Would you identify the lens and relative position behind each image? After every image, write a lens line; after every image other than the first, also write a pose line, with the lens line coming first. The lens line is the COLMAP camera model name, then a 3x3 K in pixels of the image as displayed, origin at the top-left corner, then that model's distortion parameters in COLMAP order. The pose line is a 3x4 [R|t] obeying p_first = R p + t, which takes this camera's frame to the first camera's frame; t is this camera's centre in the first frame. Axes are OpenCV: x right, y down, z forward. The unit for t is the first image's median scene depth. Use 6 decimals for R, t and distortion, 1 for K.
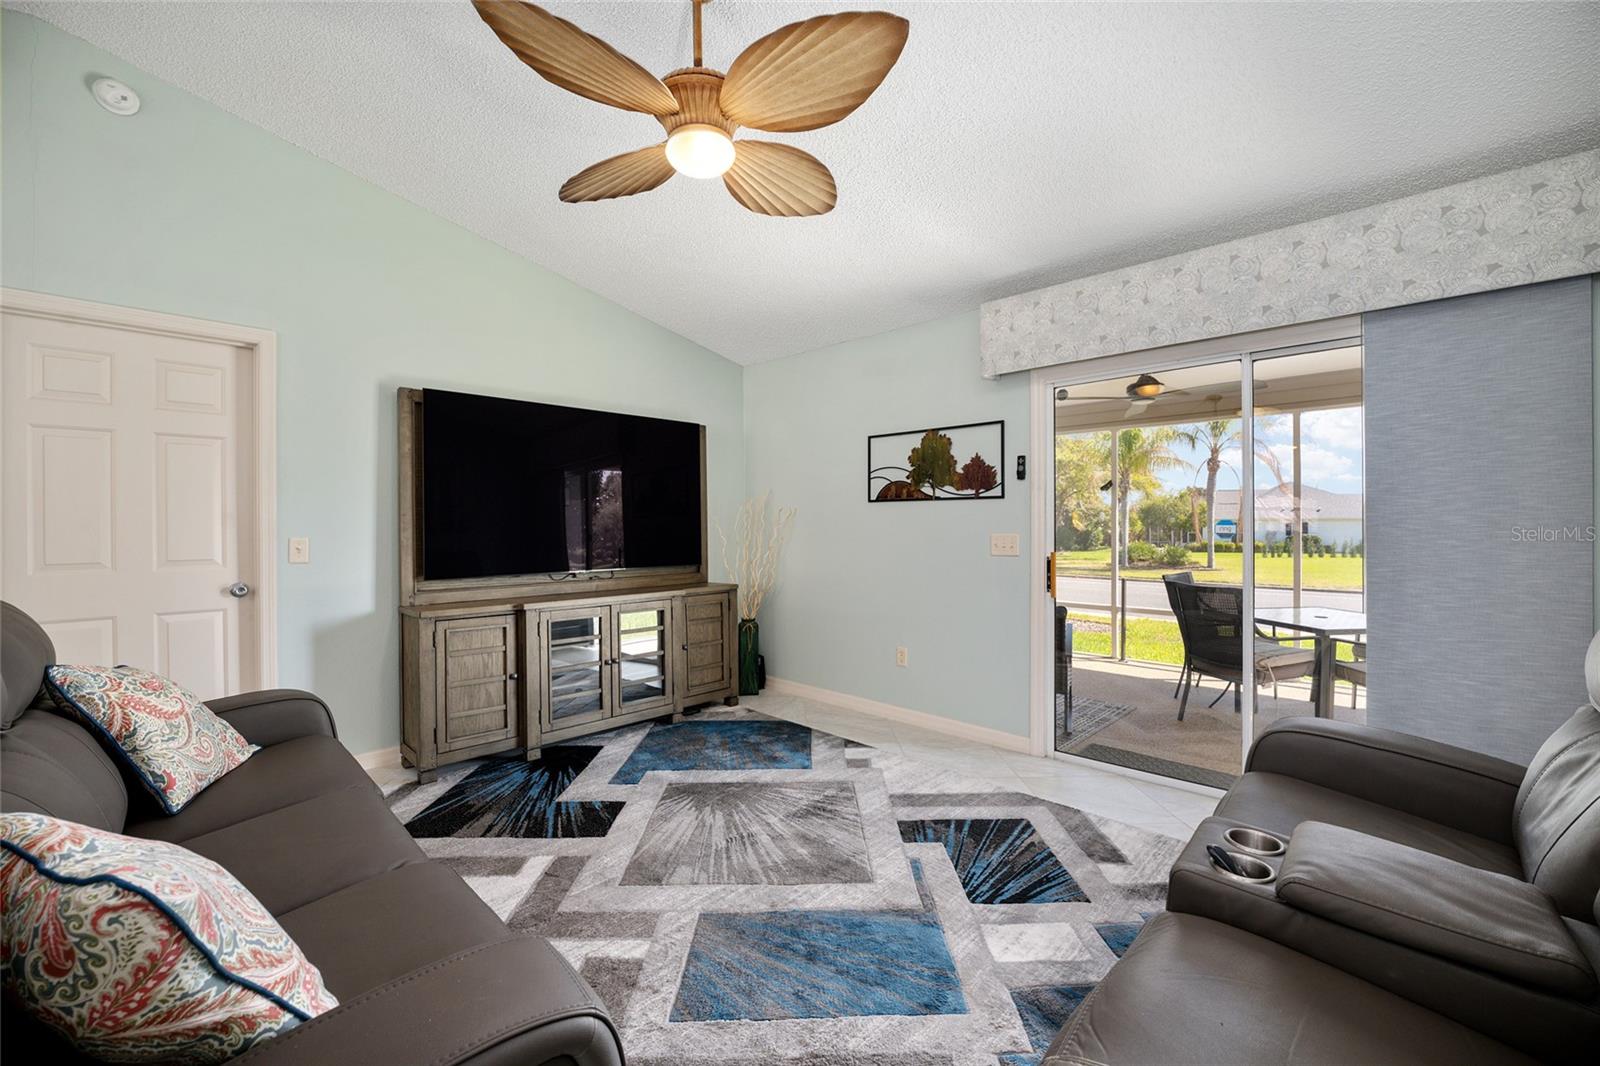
lens RADIAL K [[649.0, 0, 798.2], [0, 649.0, 528.1], [0, 0, 1]] dist [-0.029929, 0.004651]
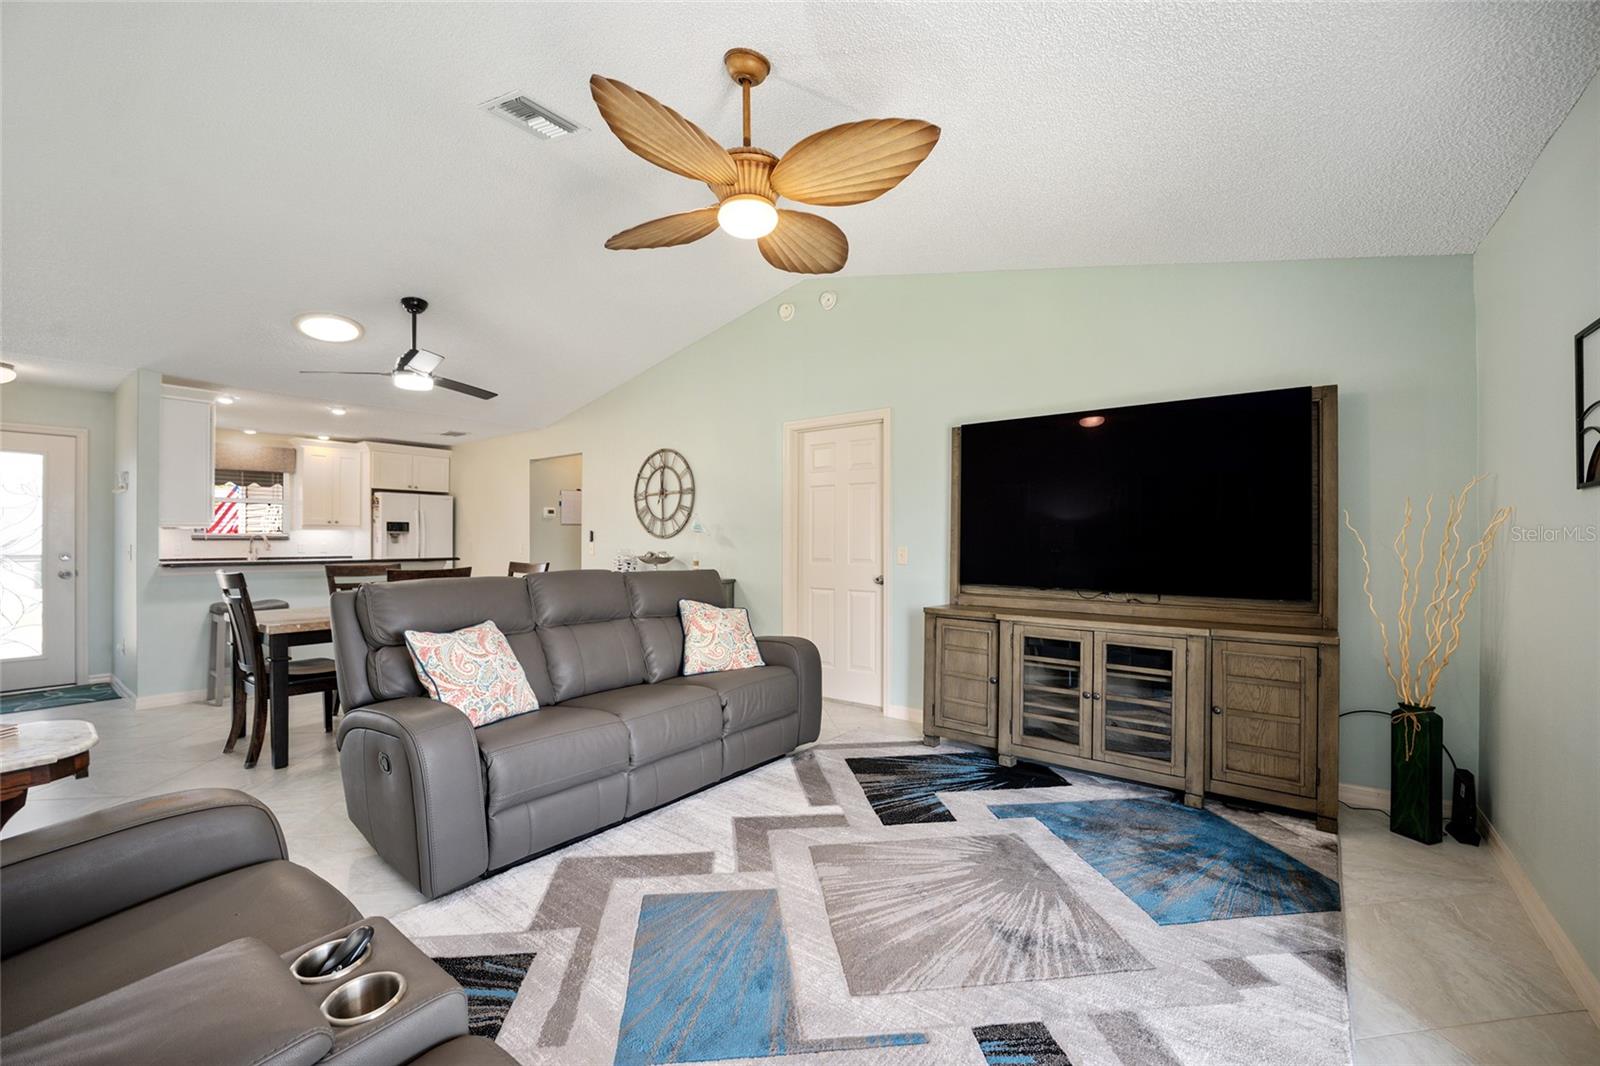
lens RADIAL K [[649.0, 0, 801.5], [0, 649.0, 535.8], [0, 0, 1]] dist [-0.029929, 0.004651]
pose [[0.107797, 0.000205, -0.994173, 0.545961], [-0.007970, 0.999968, -0.000658, -0.006160], [0.994141, 0.007995, 0.107796, 0.523565]]
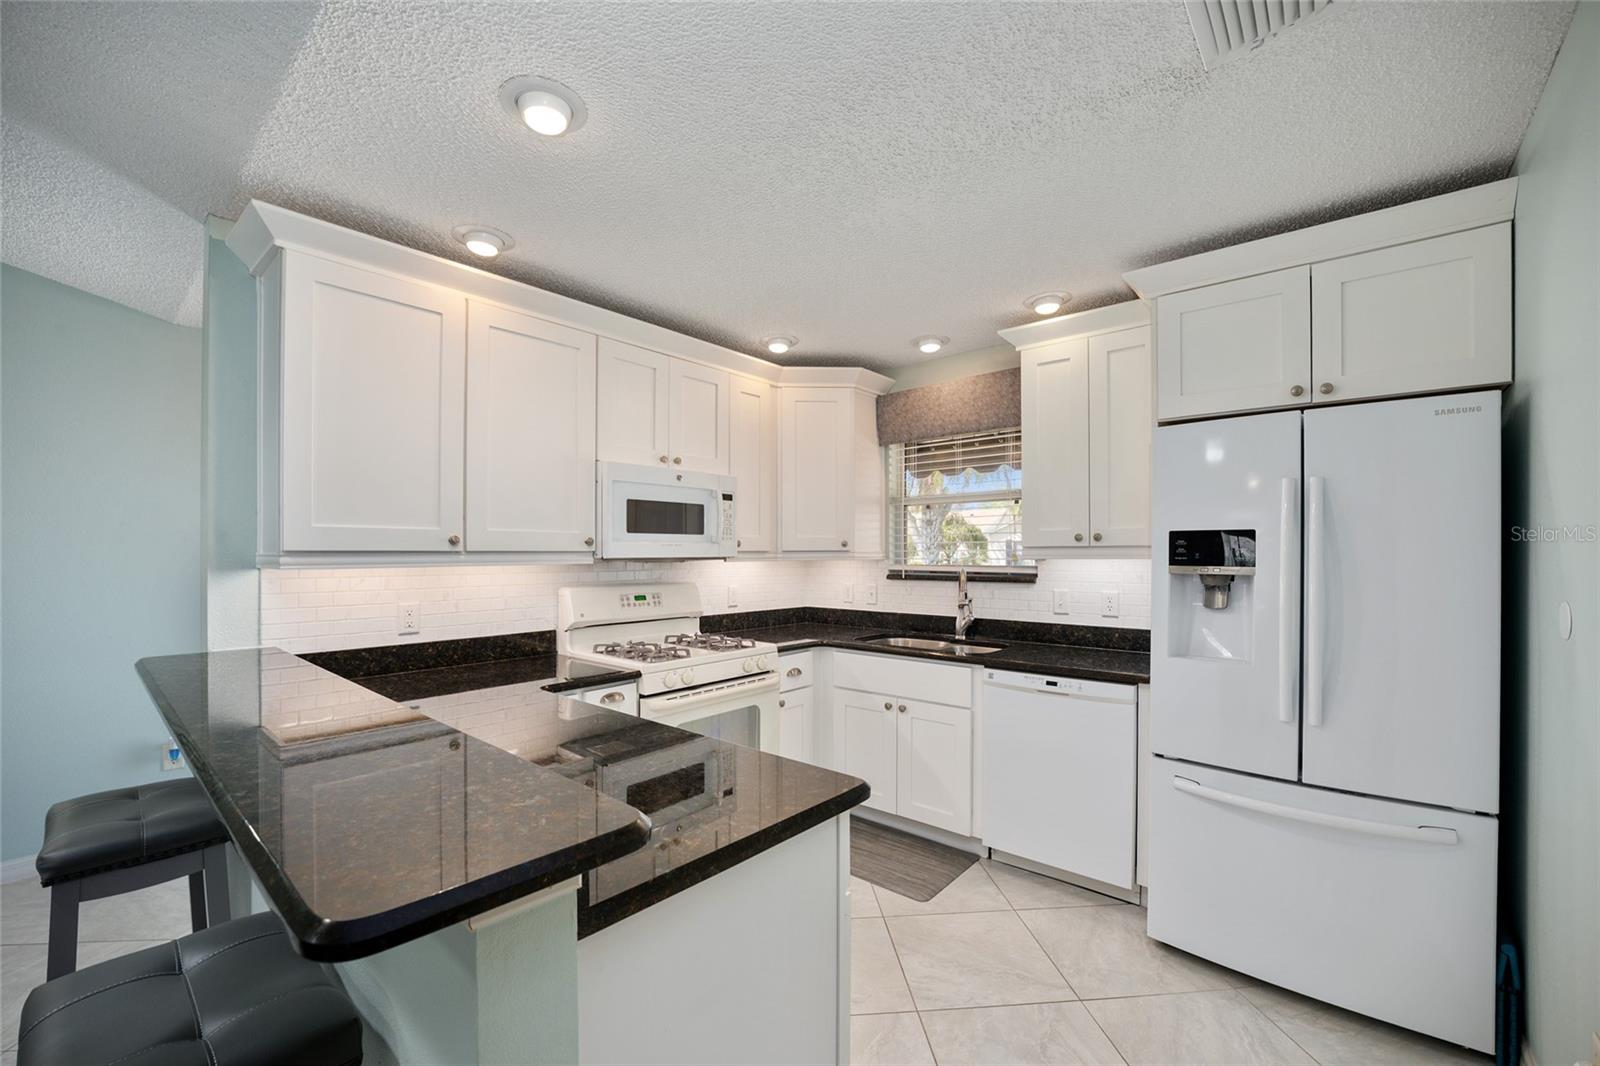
lens RADIAL K [[649.0, 0, 814.9], [0, 649.0, 554.9], [0, 0, 1]] dist [-0.029929, 0.004651]
pose [[-0.997977, 0.006613, -0.063224, -1.395643], [0.005955, 0.999926, 0.010578, -0.030227], [0.063289, 0.010180, -0.997943, -0.056697]]
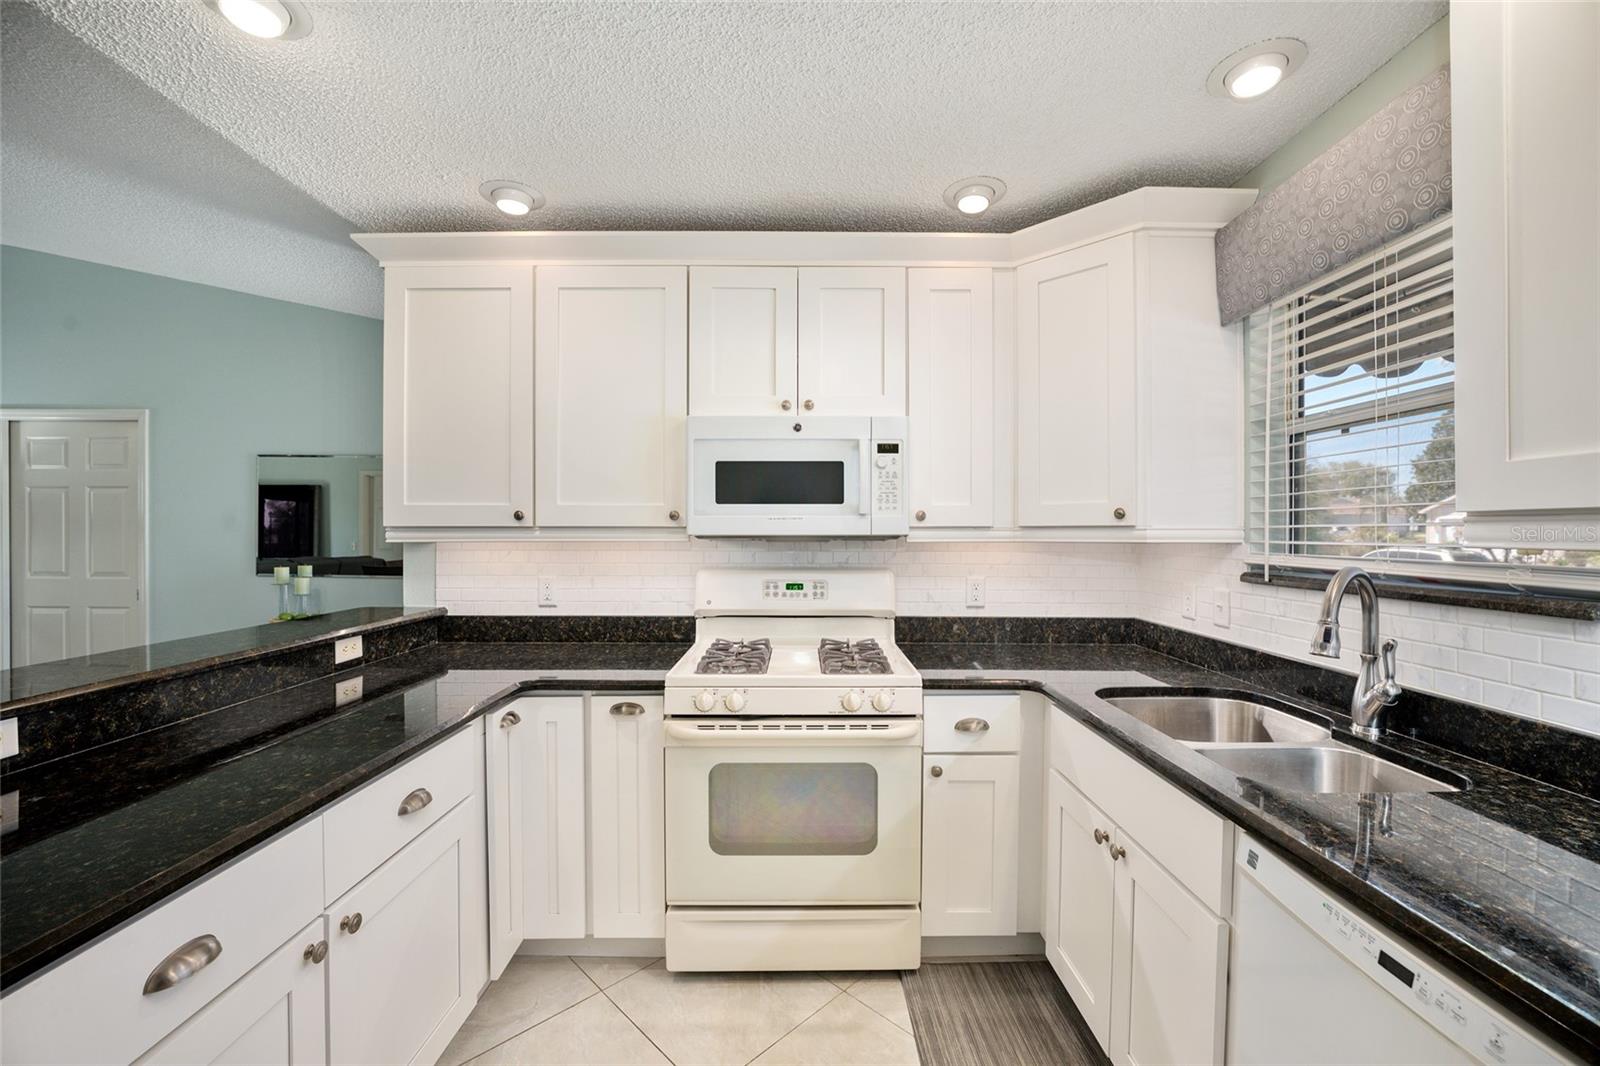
lens RADIAL K [[649.0, 0, 804.4], [0, 649.0, 535.5], [0, 0, 1]] dist [-0.029929, 0.004651]
pose [[-0.690035, -0.001318, 0.723774, -1.721590], [0.006878, 0.999941, 0.008378, -0.024232], [-0.723743, 0.010759, -0.689986, -0.476932]]
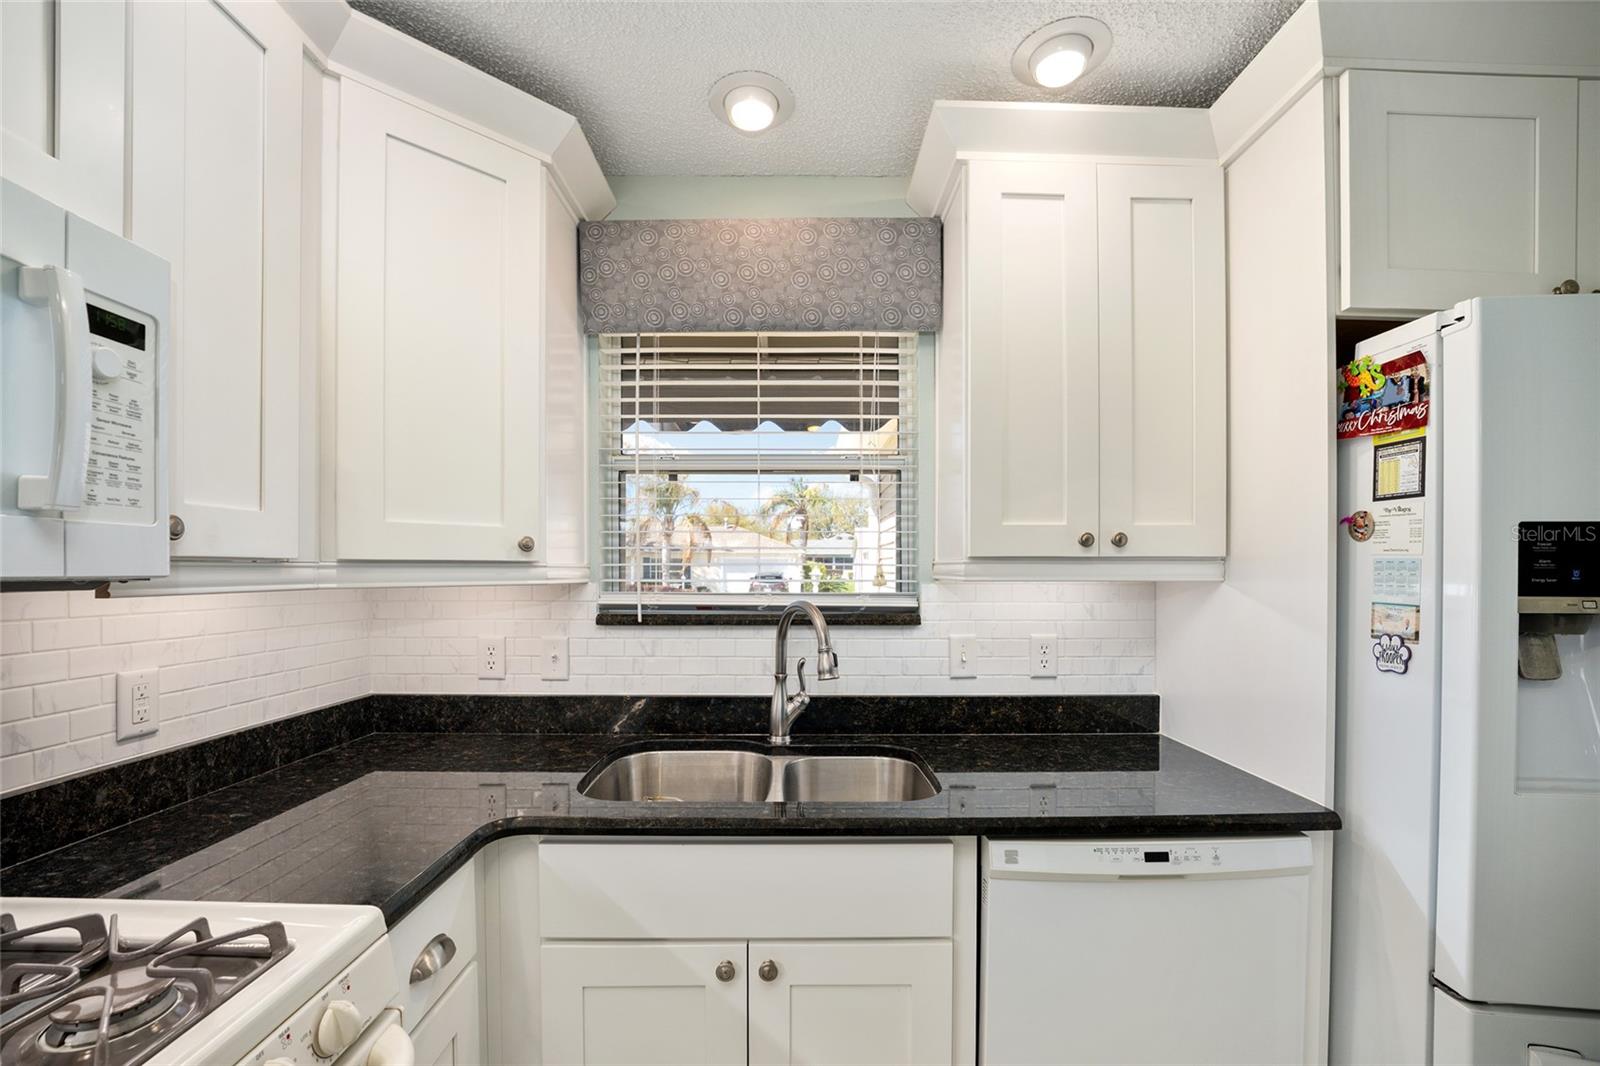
lens RADIAL K [[649.0, 0, 796.8], [0, 649.0, 577.3], [0, 0, 1]] dist [-0.029929, 0.004651]
pose [[-0.721465, 0.010687, -0.692368, -1.349413], [-0.003093, 0.999821, 0.018655, -0.024356], [0.692444, 0.015600, -0.721303, -0.657591]]
